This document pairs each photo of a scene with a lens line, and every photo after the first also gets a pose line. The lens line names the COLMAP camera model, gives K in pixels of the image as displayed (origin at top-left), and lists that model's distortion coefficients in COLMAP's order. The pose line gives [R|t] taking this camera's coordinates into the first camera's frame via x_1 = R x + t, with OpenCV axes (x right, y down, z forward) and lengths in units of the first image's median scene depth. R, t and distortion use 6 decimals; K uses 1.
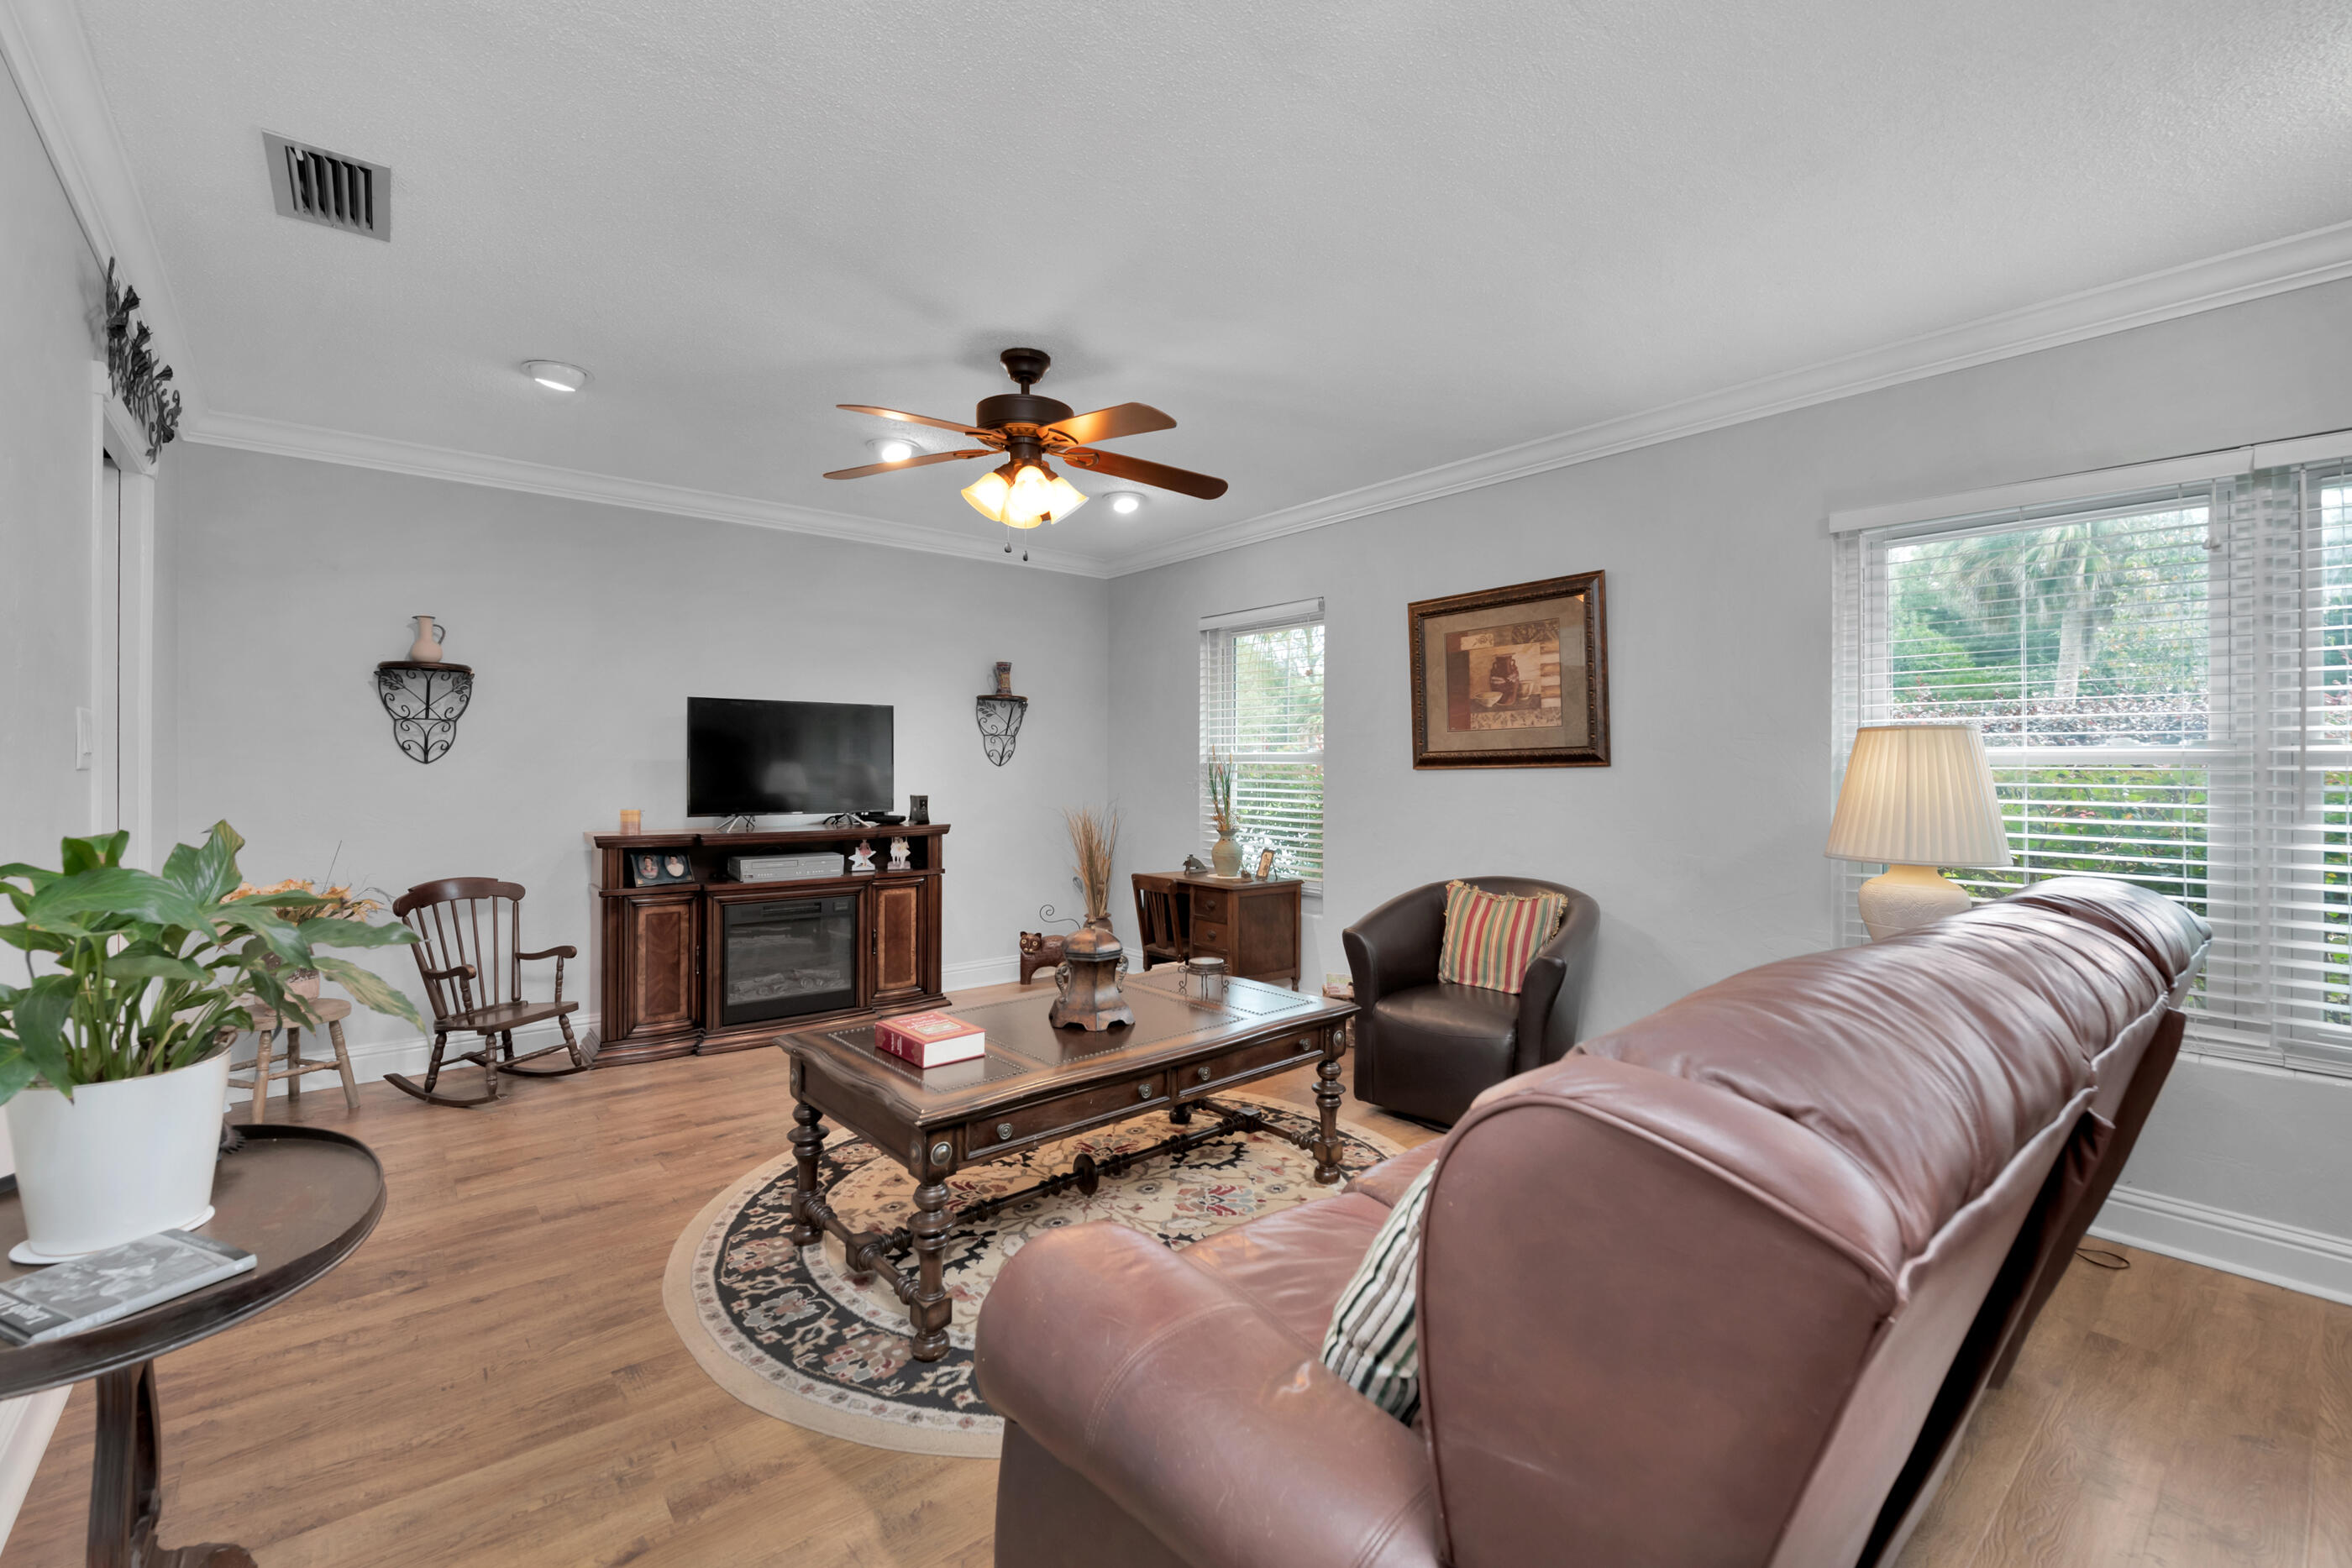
lens RADIAL K [[979.2, 0, 1187.5], [0, 979.2, 763.6], [0, 0, 1]] dist [-0.001538, -0.000439]
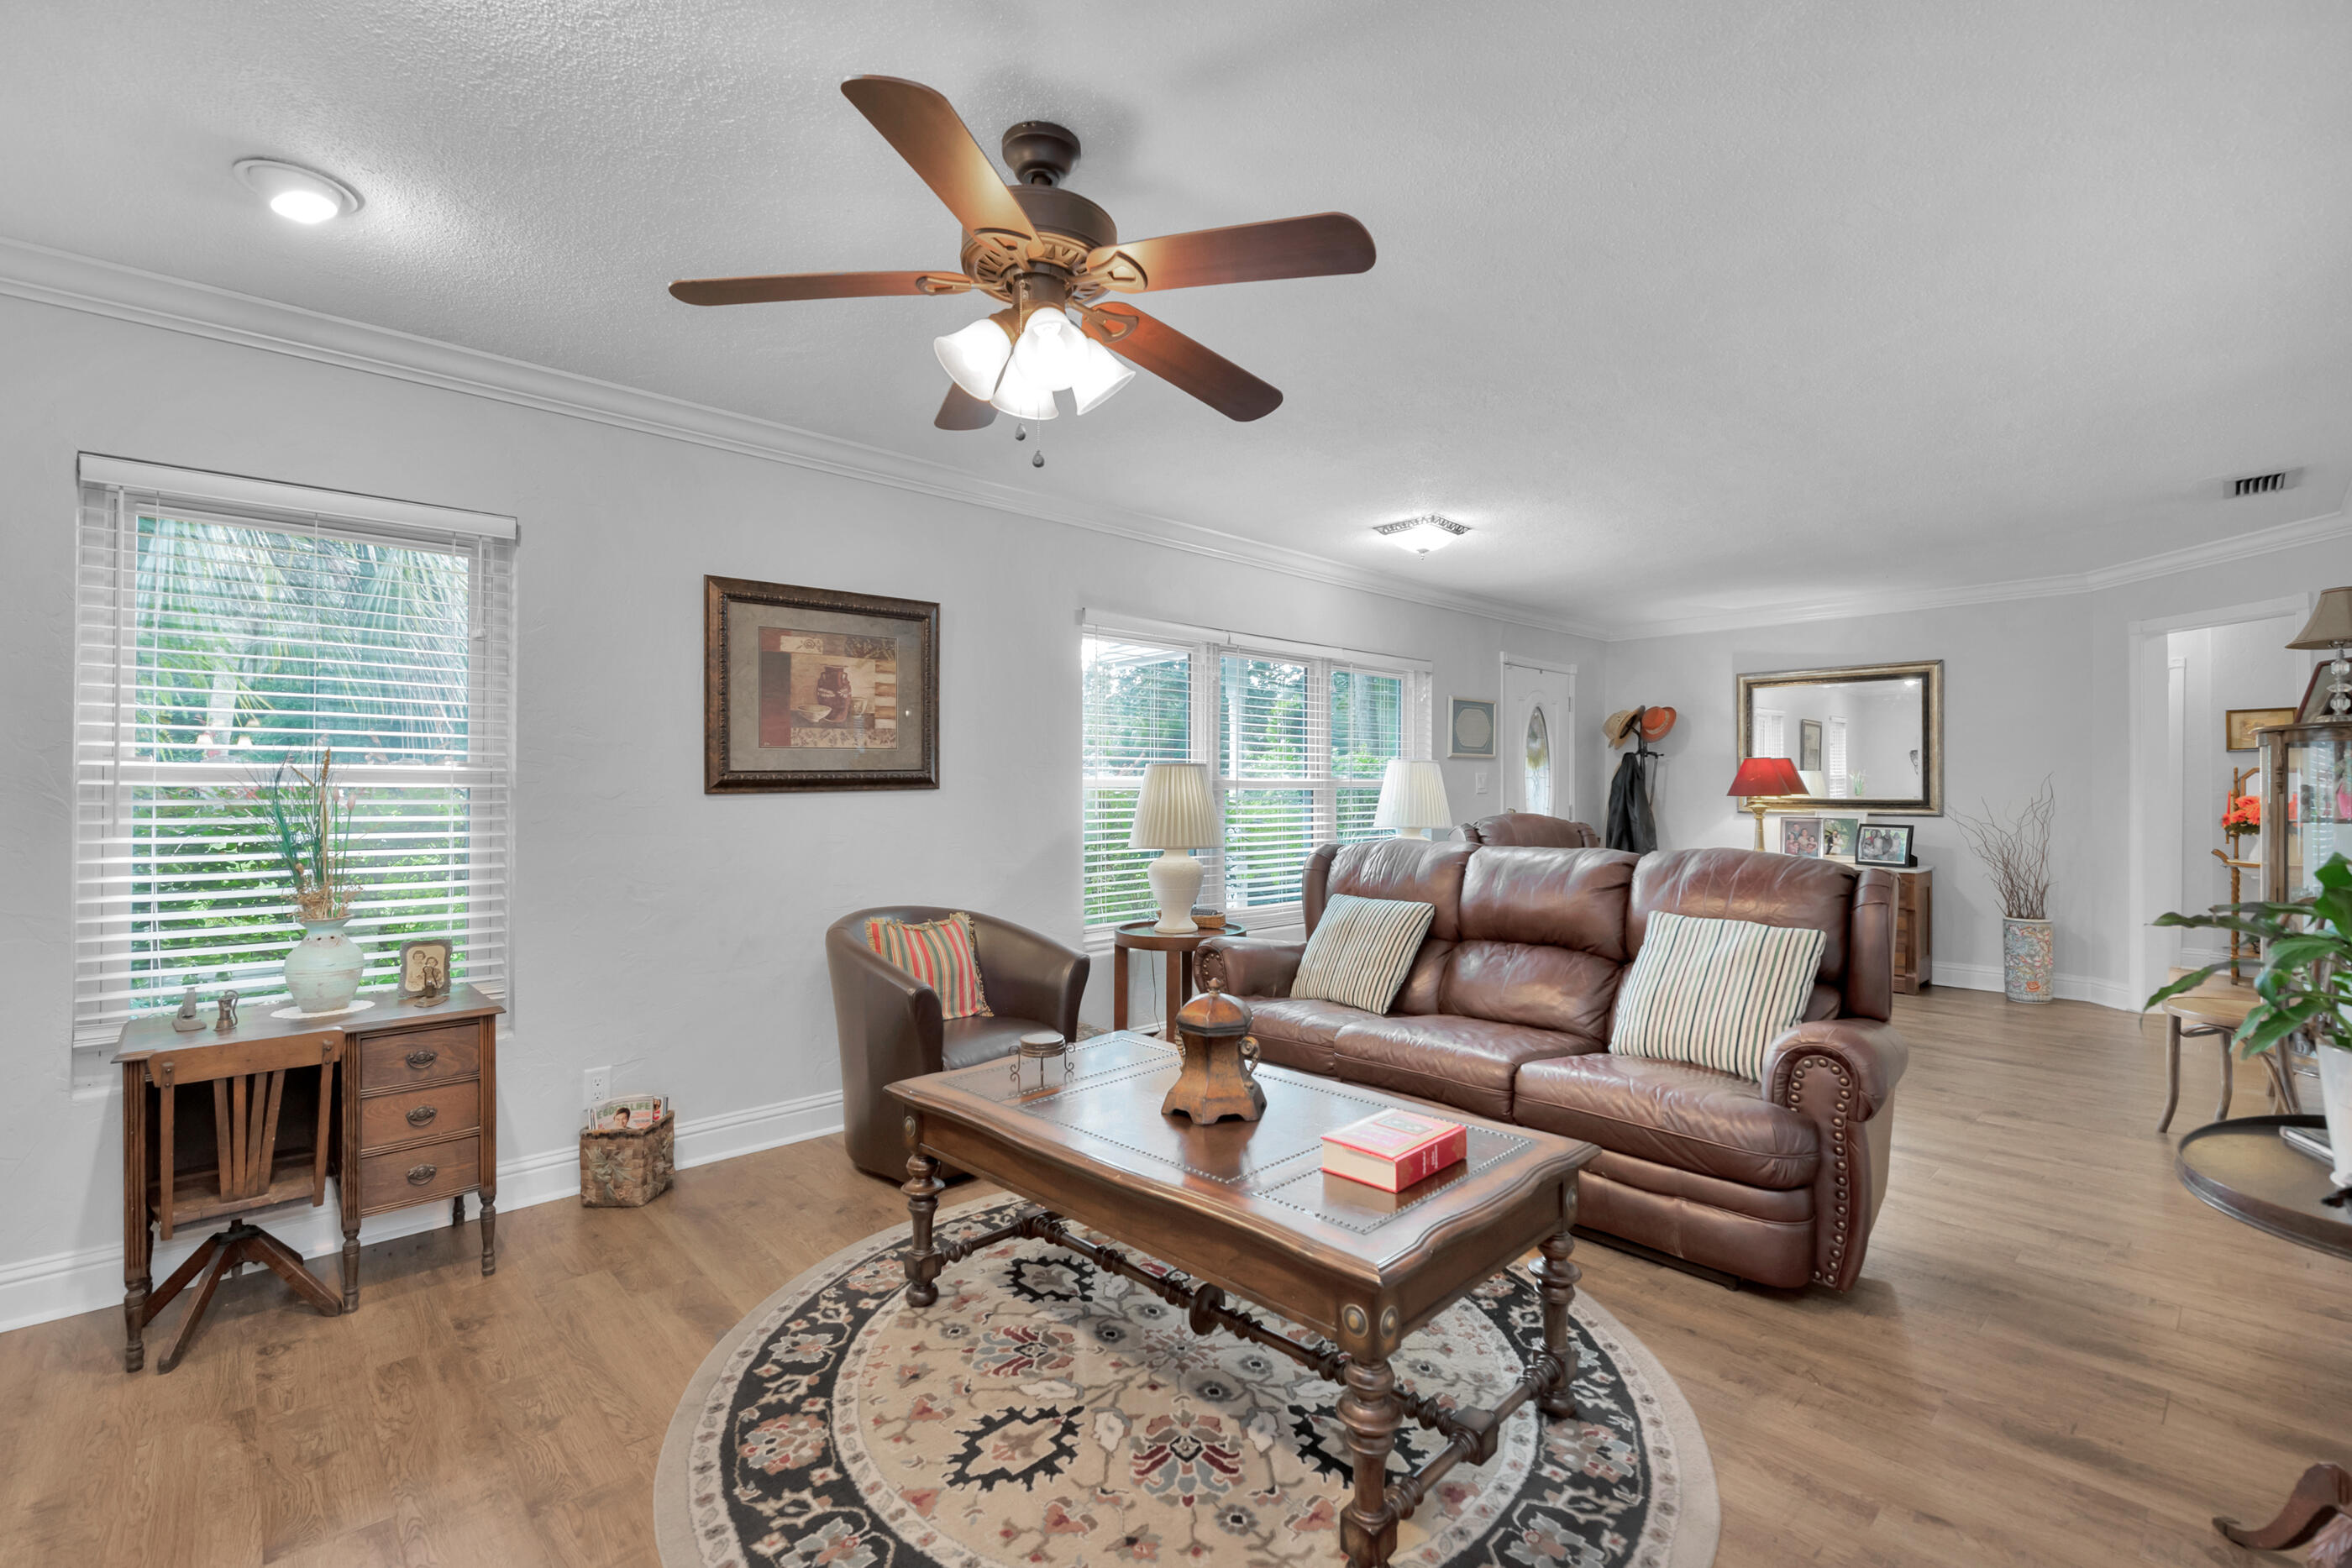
lens RADIAL K [[1023.7, 0, 1191.3], [0, 1023.7, 781.1], [0, 0, 1]] dist [-0.000997, 0.000208]
pose [[-0.053440, 0.002198, 0.998569, -0.656601], [-0.004933, 0.999985, -0.002466, -0.004253], [-0.998559, -0.005057, -0.053428, 0.744959]]
